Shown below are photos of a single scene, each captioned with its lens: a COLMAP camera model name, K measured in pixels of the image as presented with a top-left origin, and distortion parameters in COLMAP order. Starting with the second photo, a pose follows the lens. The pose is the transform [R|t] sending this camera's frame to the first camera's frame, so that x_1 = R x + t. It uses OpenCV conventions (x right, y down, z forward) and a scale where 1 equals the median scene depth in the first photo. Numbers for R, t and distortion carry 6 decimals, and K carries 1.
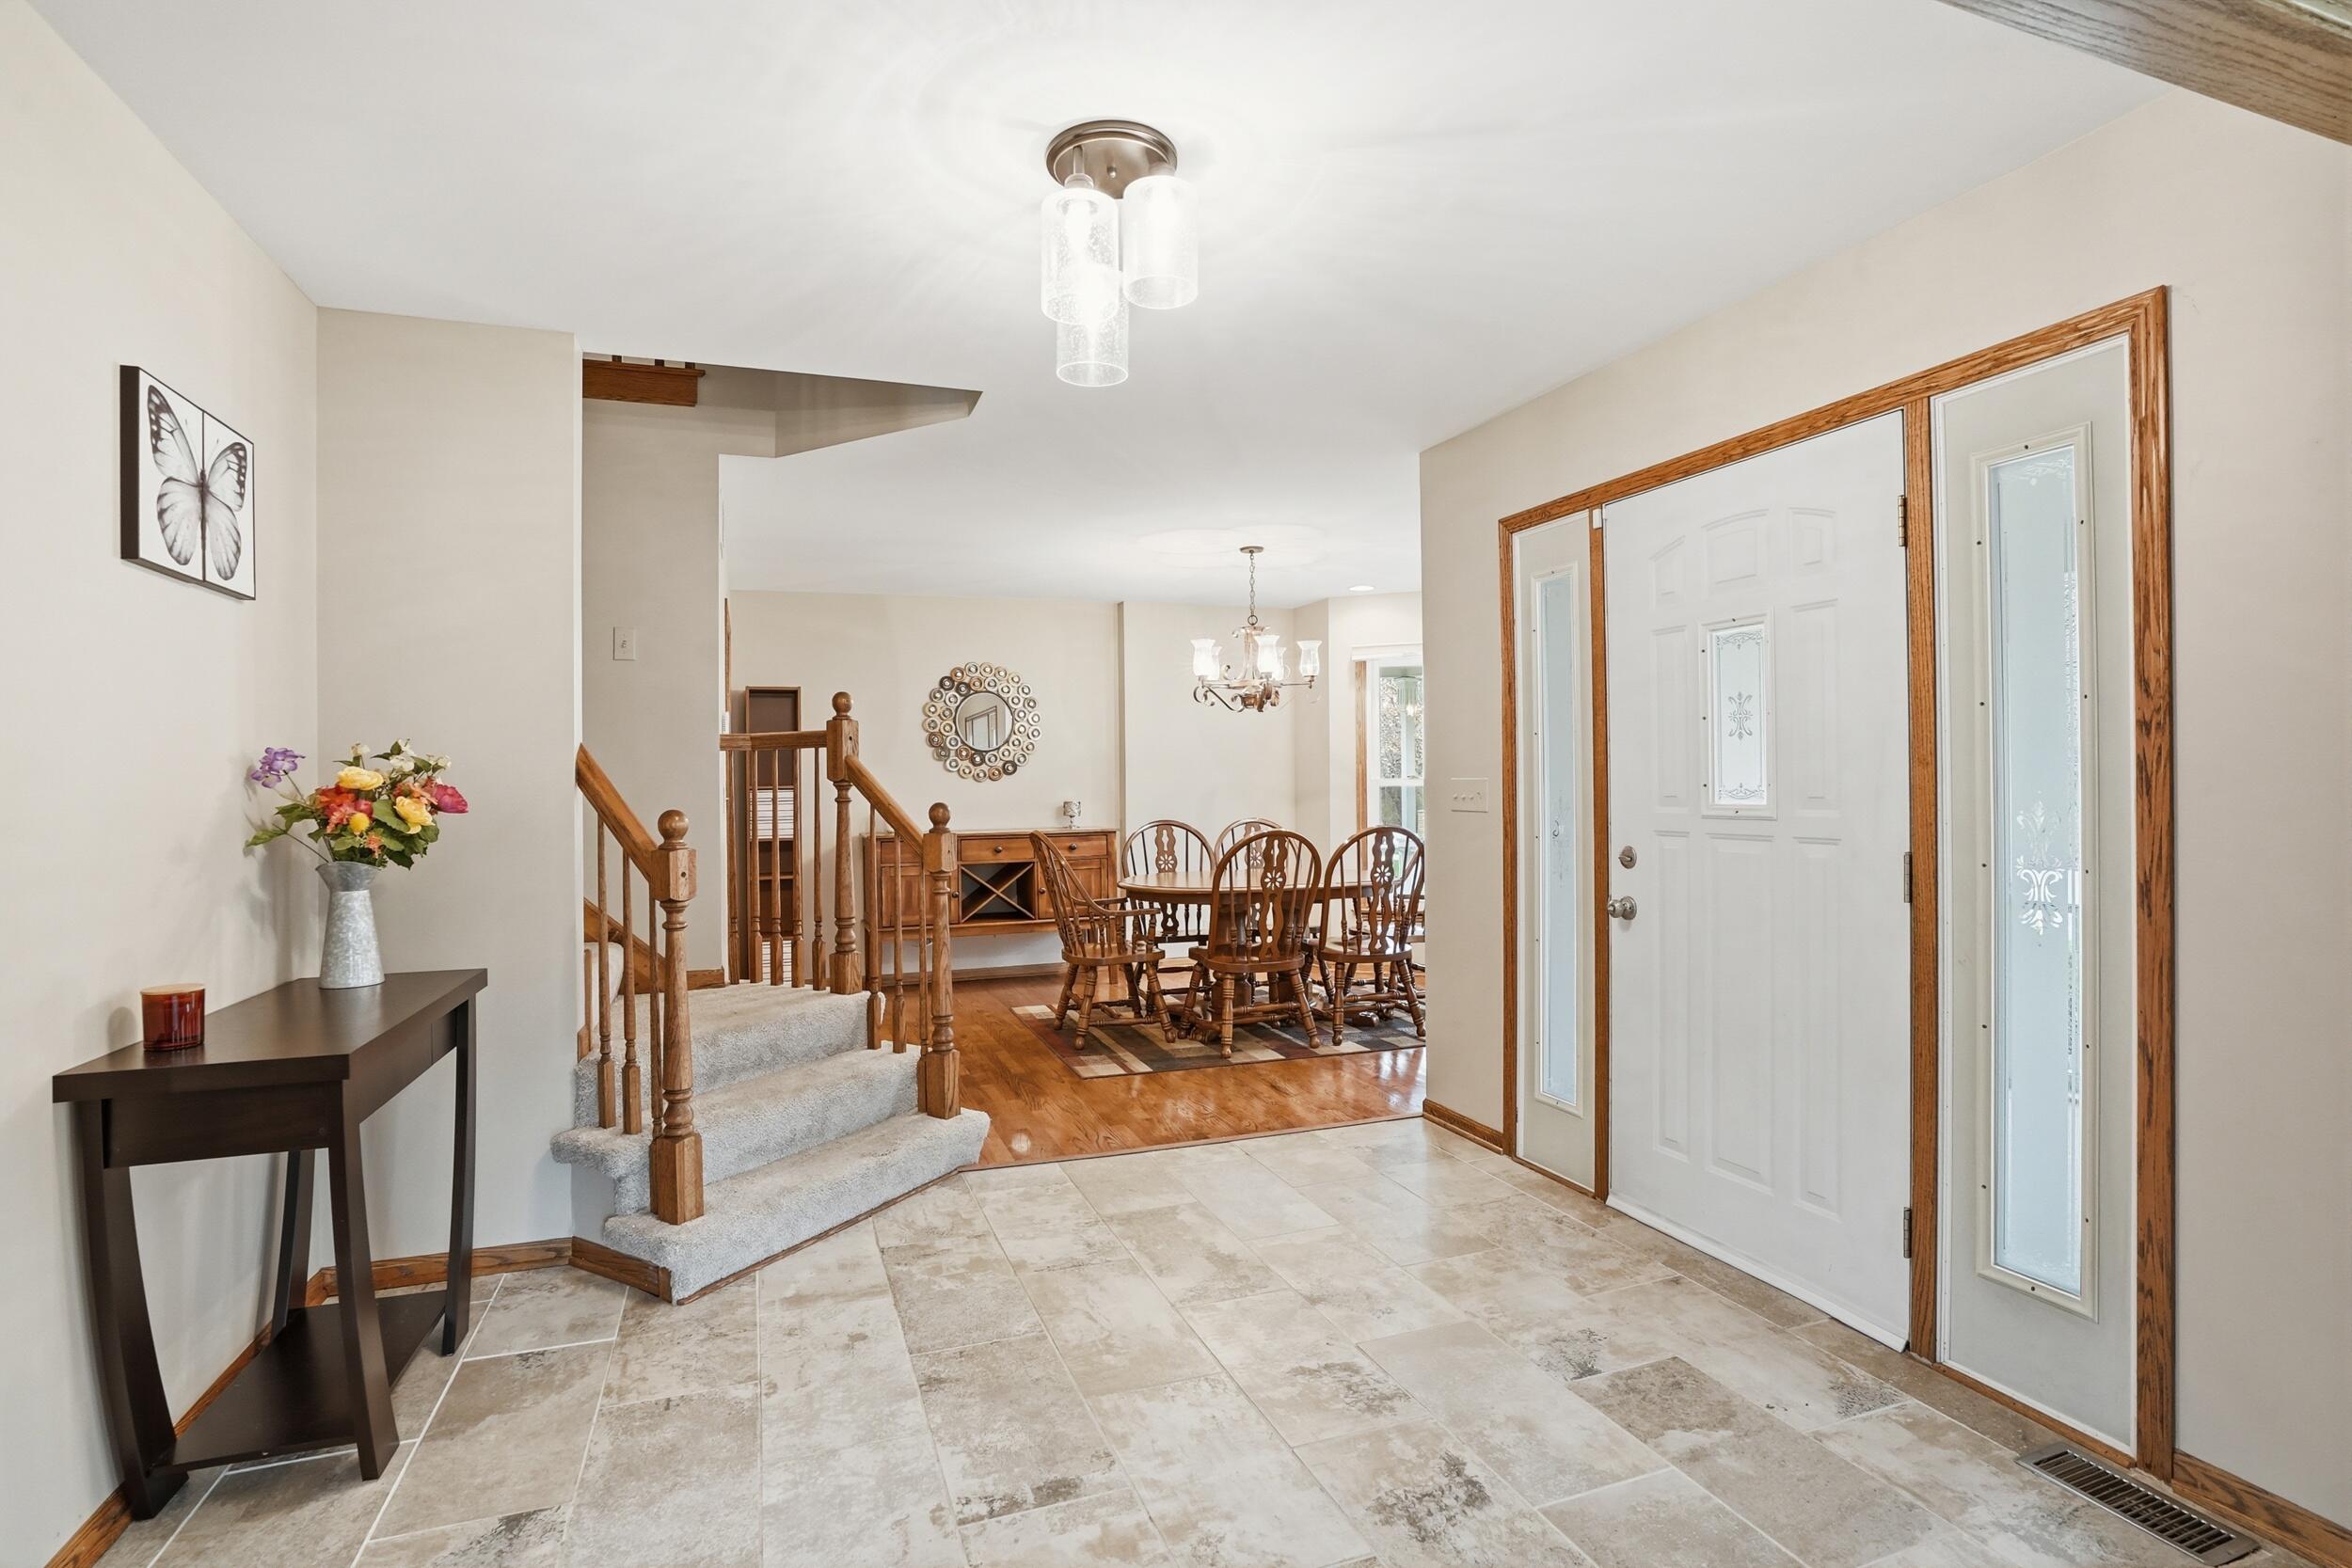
lens RADIAL K [[1138.8, 0, 1175.8], [0, 1138.8, 778.3], [0, 0, 1]] dist [-0.013555, 0.000374]
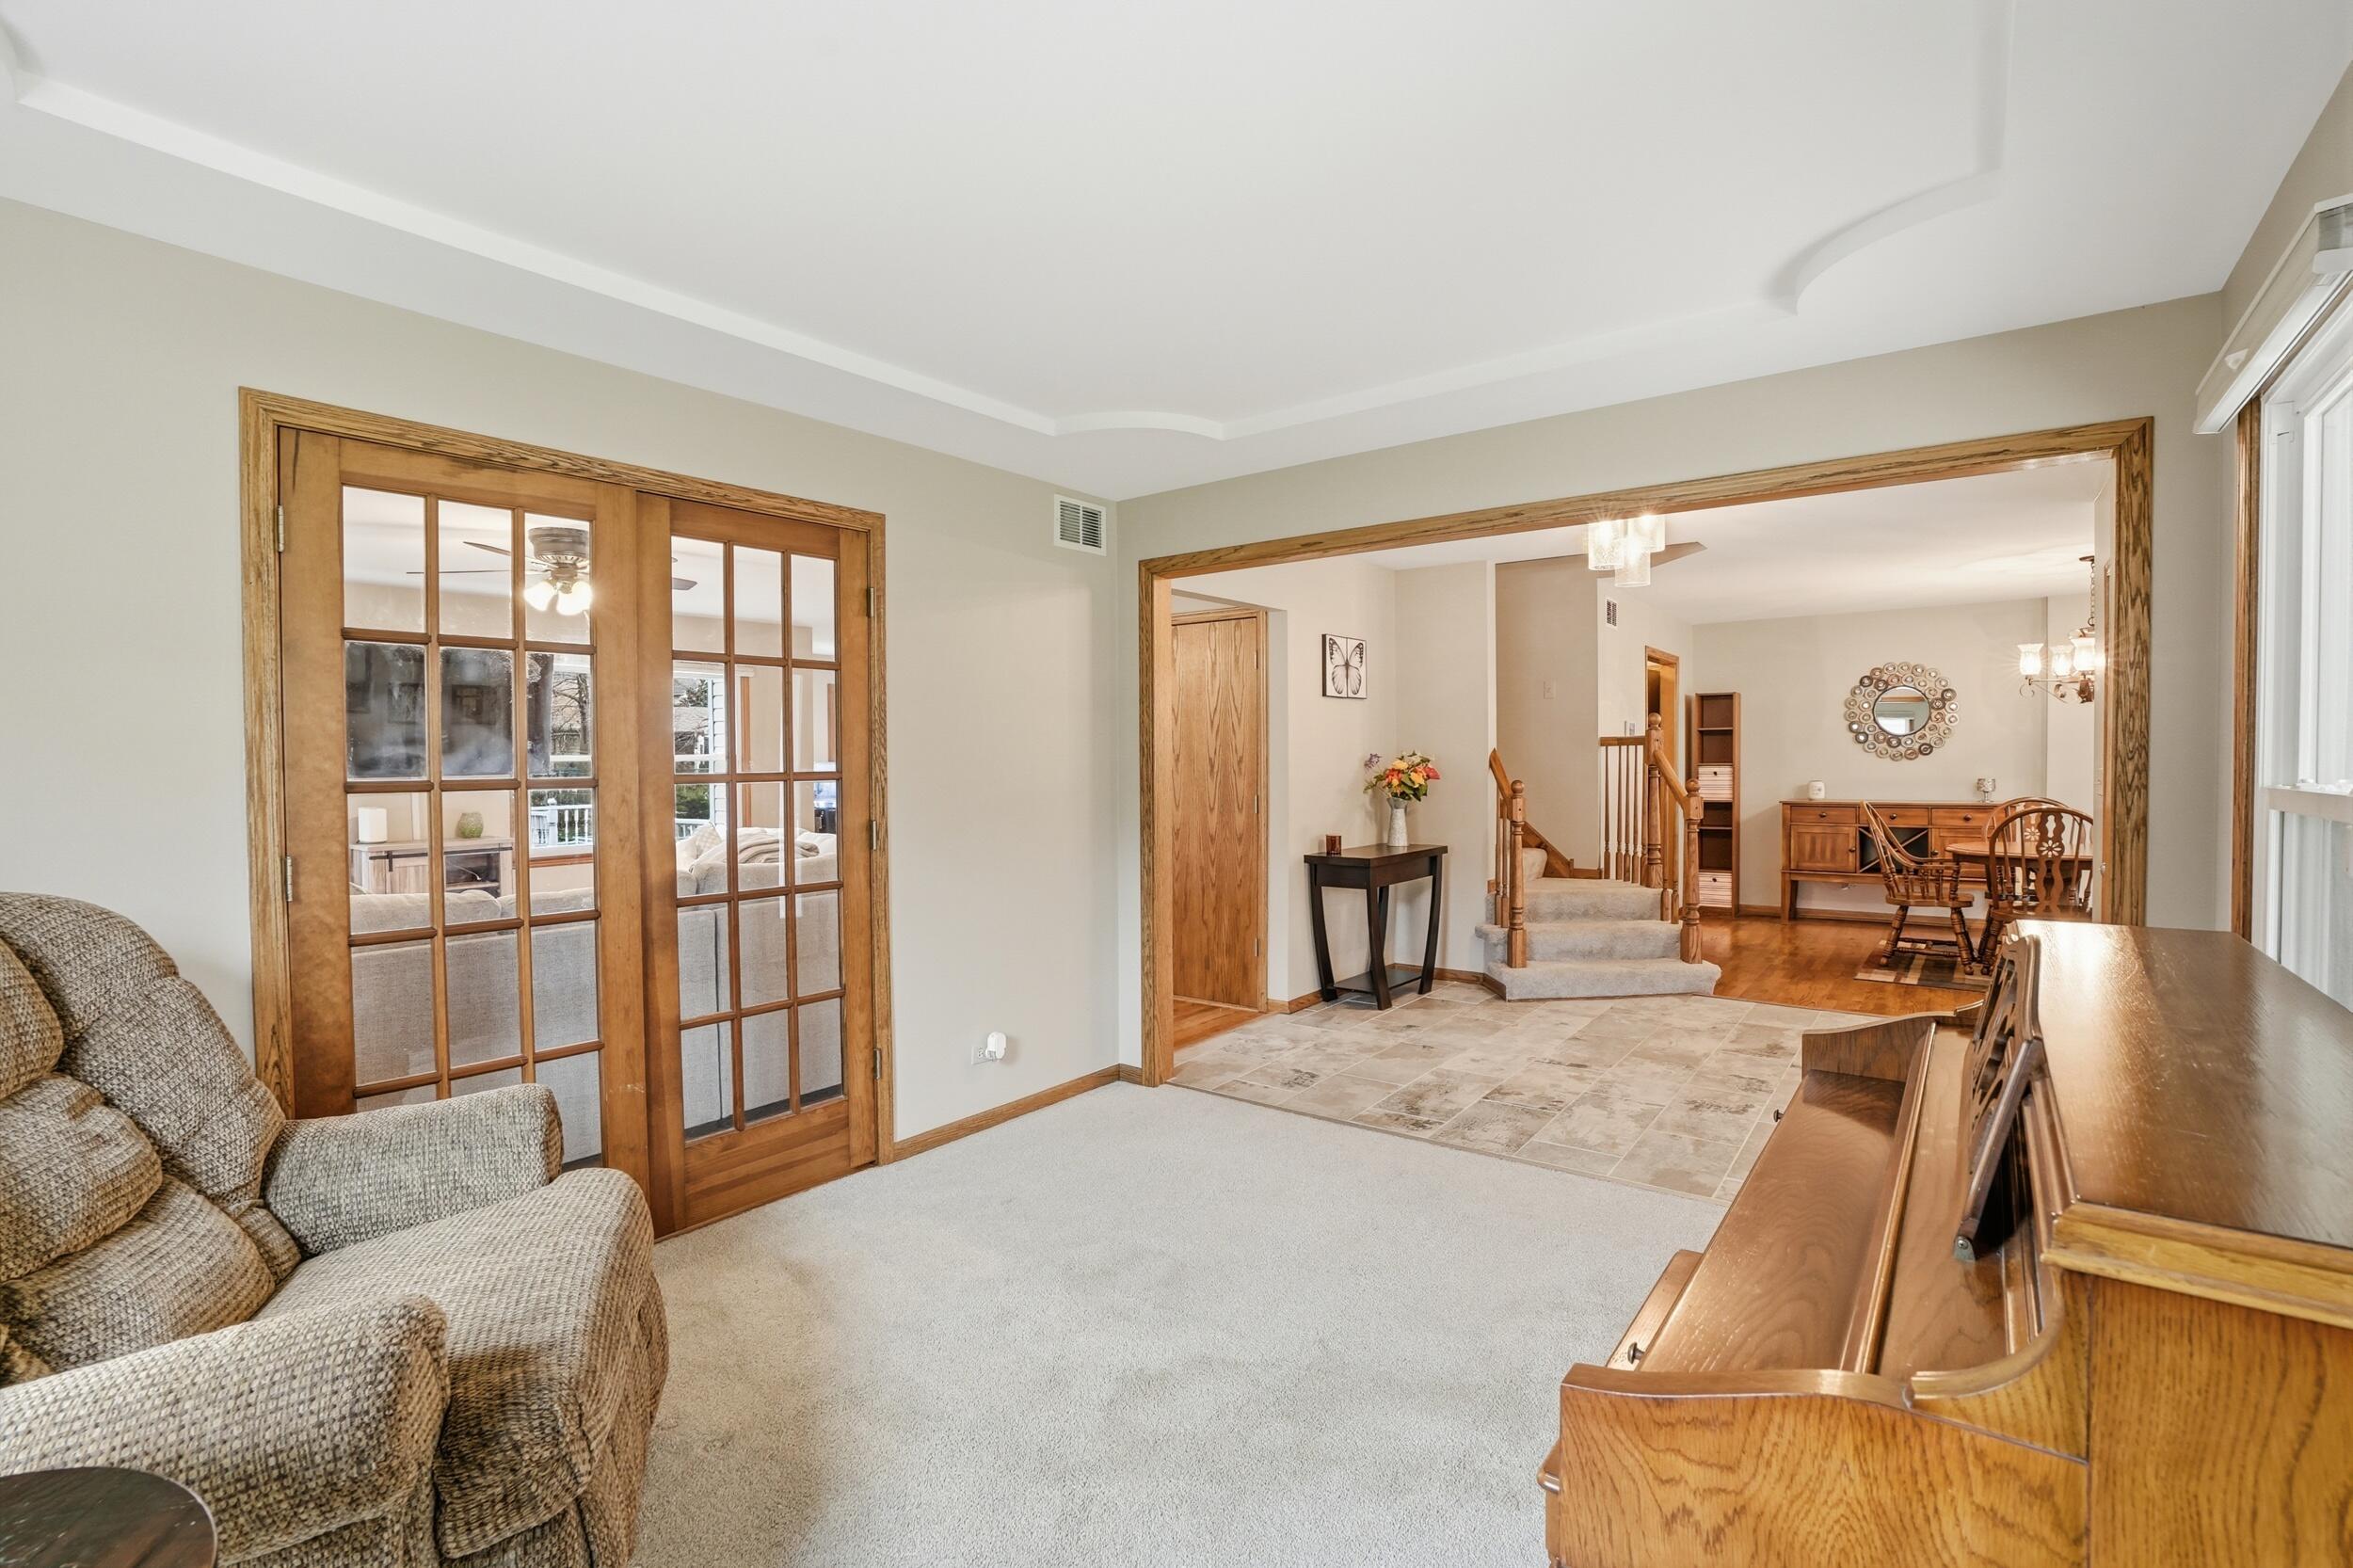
lens RADIAL K [[1139.4, 0, 1180.8], [0, 1139.4, 778.9], [0, 0, 1]] dist [-0.013555, 0.000374]
pose [[0.545083, 0.022677, -0.838076, 1.129039], [0.004909, 0.999531, 0.030239, -0.047263], [0.838368, -0.020597, 0.544716, -0.792776]]
